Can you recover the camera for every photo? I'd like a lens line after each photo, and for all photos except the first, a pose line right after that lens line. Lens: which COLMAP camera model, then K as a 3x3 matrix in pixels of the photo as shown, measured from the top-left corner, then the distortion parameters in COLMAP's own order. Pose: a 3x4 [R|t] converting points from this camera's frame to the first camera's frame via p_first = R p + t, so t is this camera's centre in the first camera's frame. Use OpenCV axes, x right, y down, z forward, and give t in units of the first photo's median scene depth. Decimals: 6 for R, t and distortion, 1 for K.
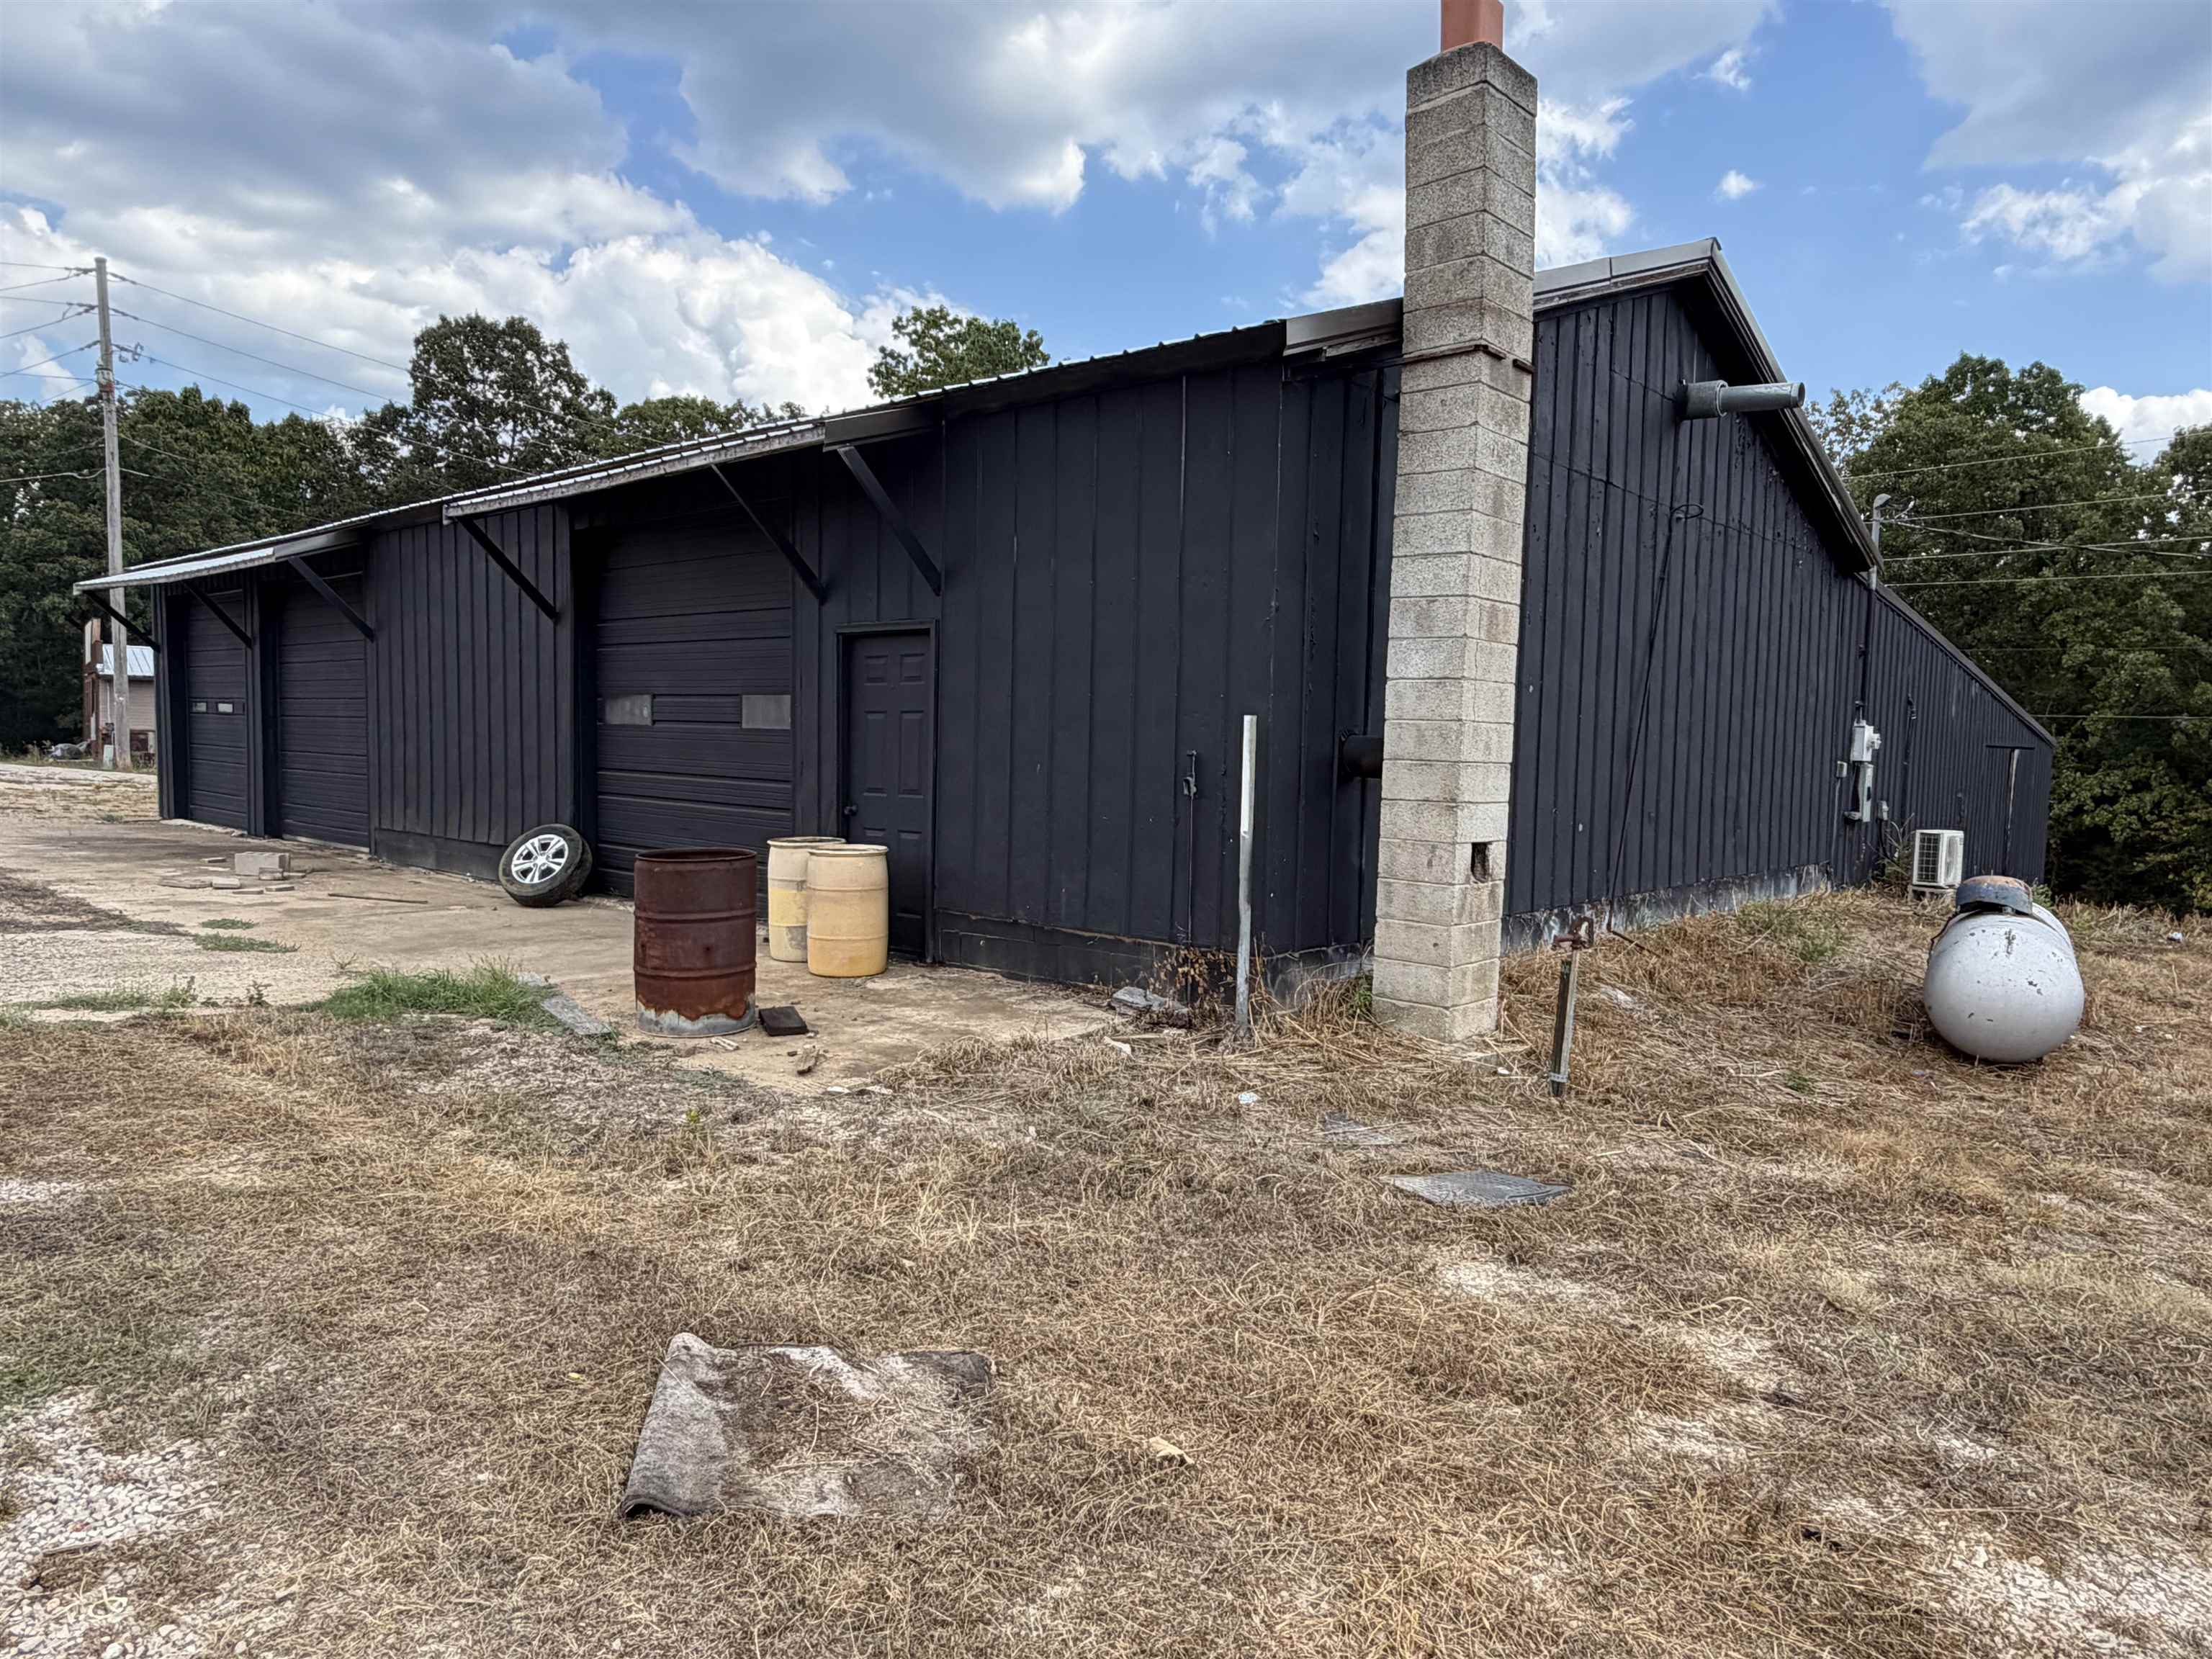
lens RADIAL K [[1421.7, 0, 1127.4], [0, 1421.7, 831.1], [0, 0, 1]] dist [-0.013520, 0.028966]
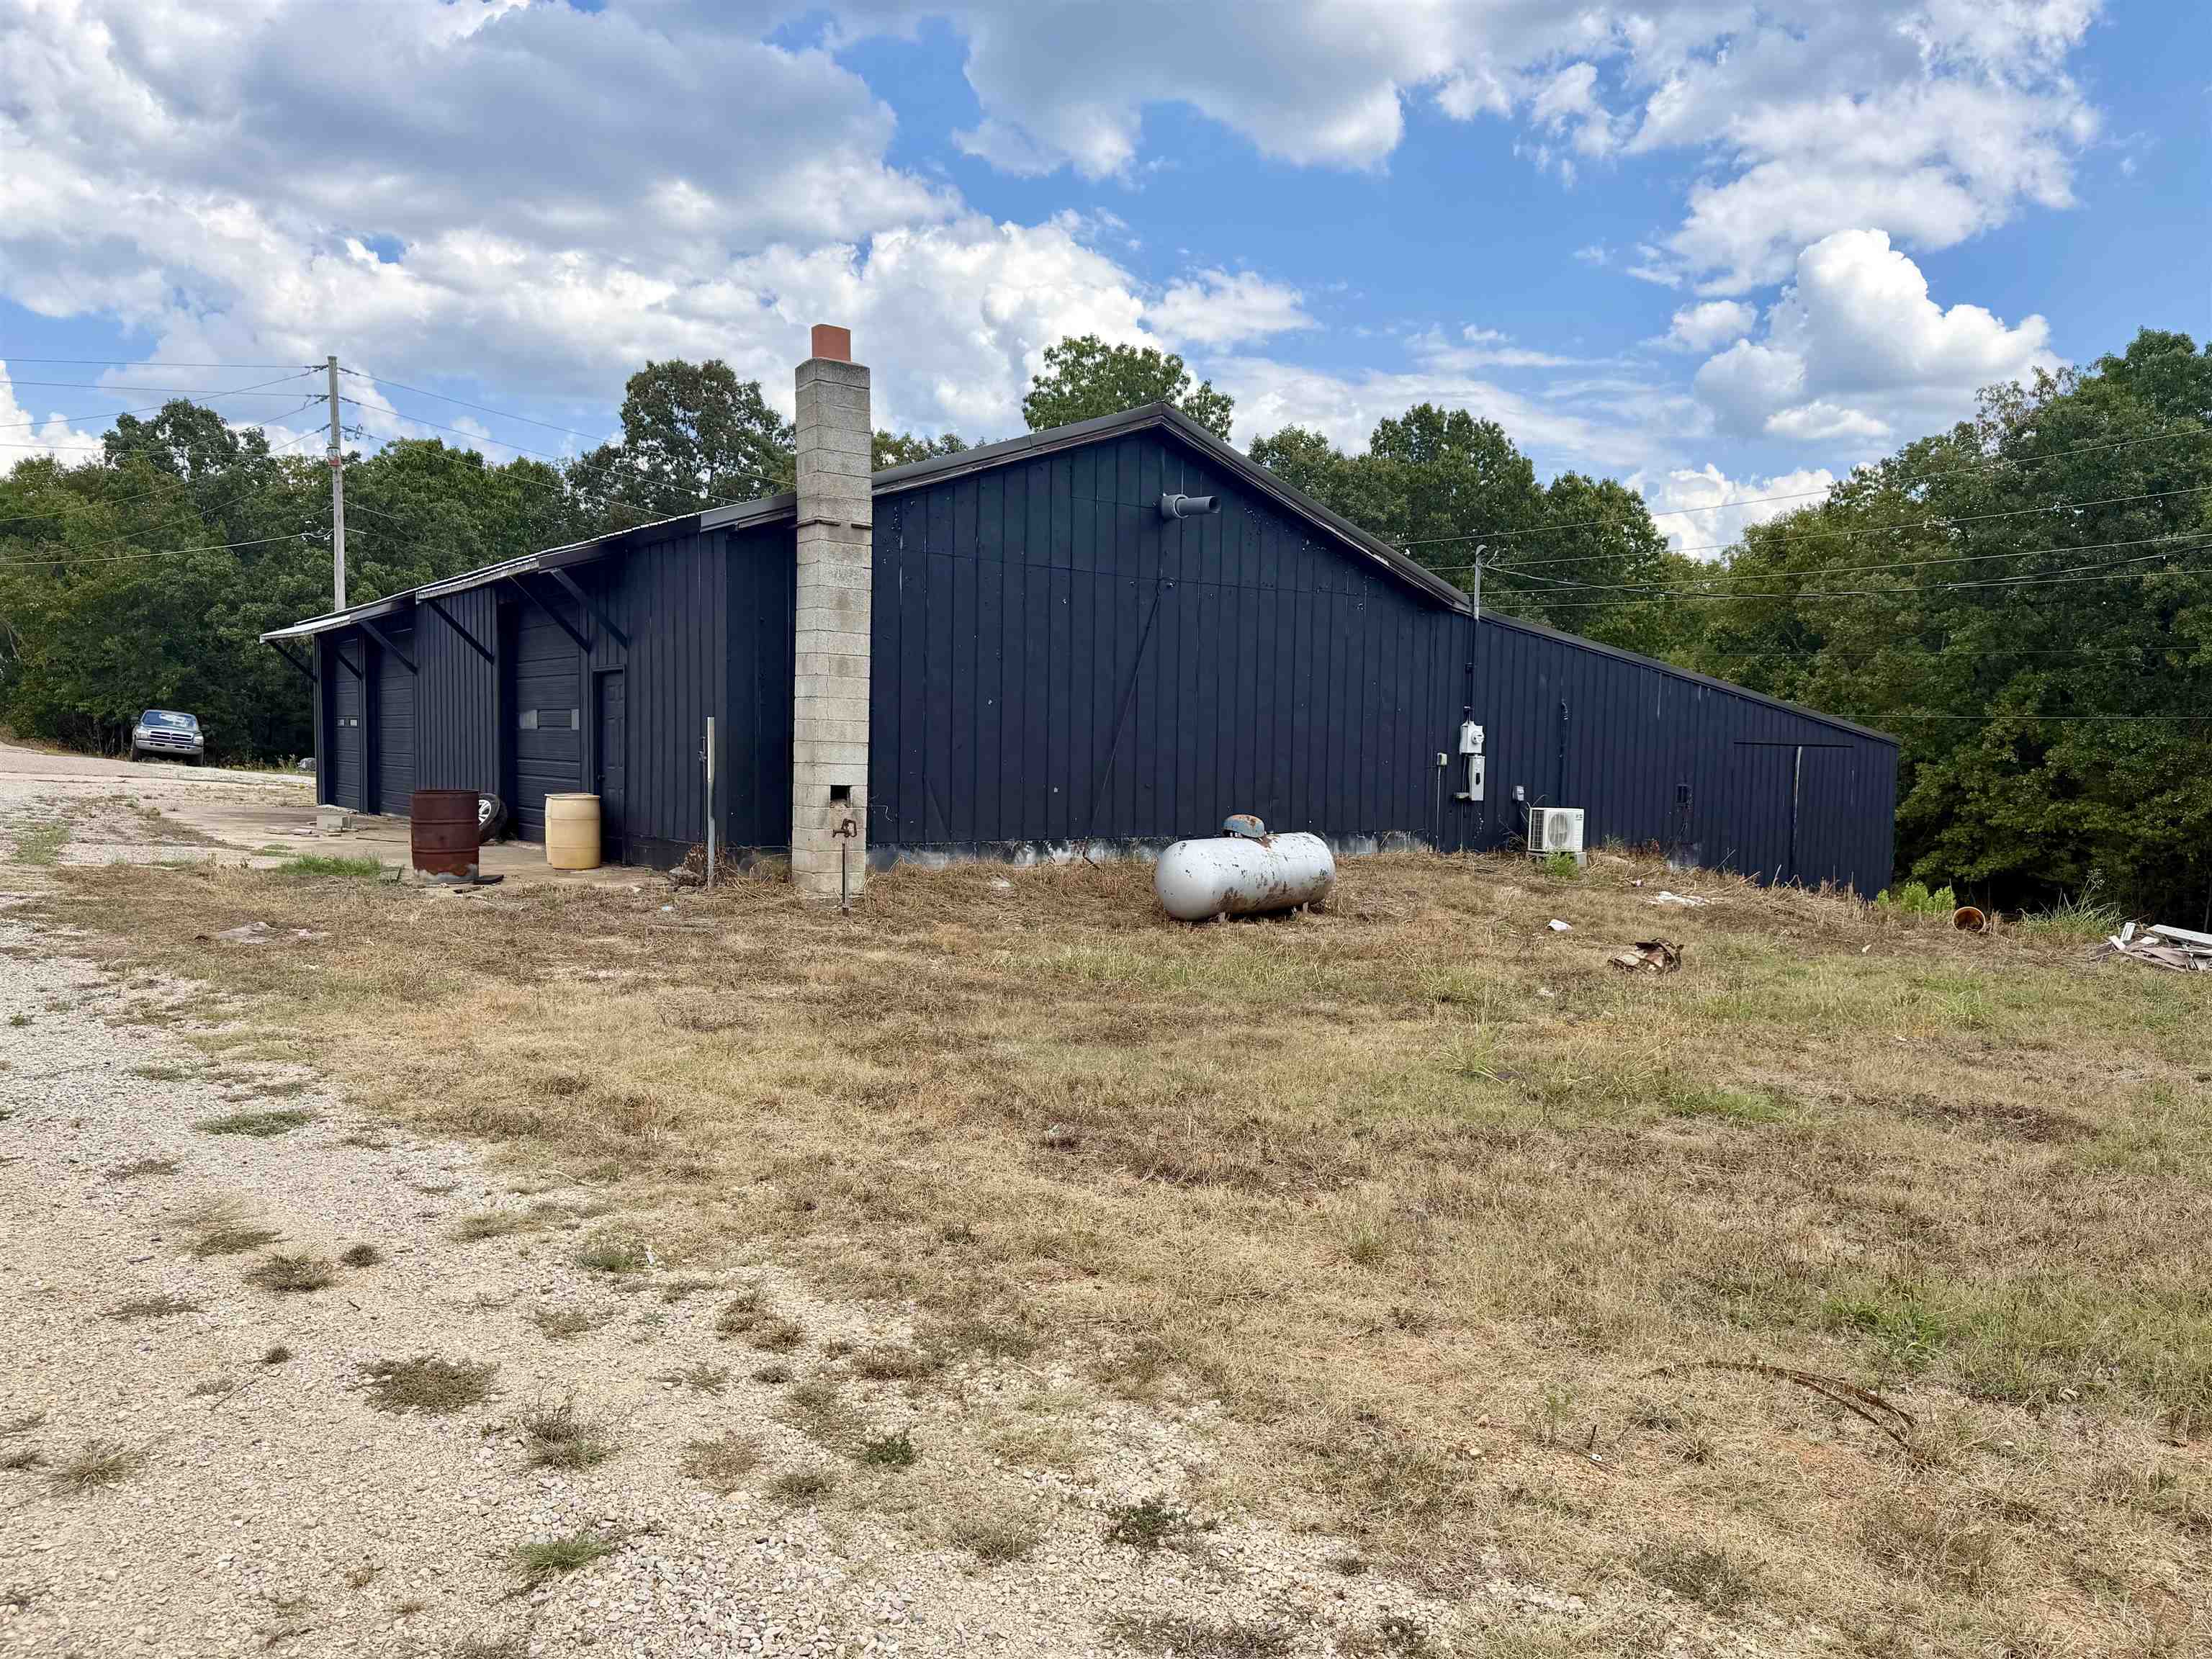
lens RADIAL K [[1586.8, 0, 1178.4], [0, 1586.8, 847.3], [0, 0, 1]] dist [0.059769, -0.050057]
pose [[0.983801, 0.005281, -0.179185, 0.142317], [-0.007035, 0.999933, -0.009155, 0.014062], [0.179124, 0.010267, 0.983773, -0.128302]]
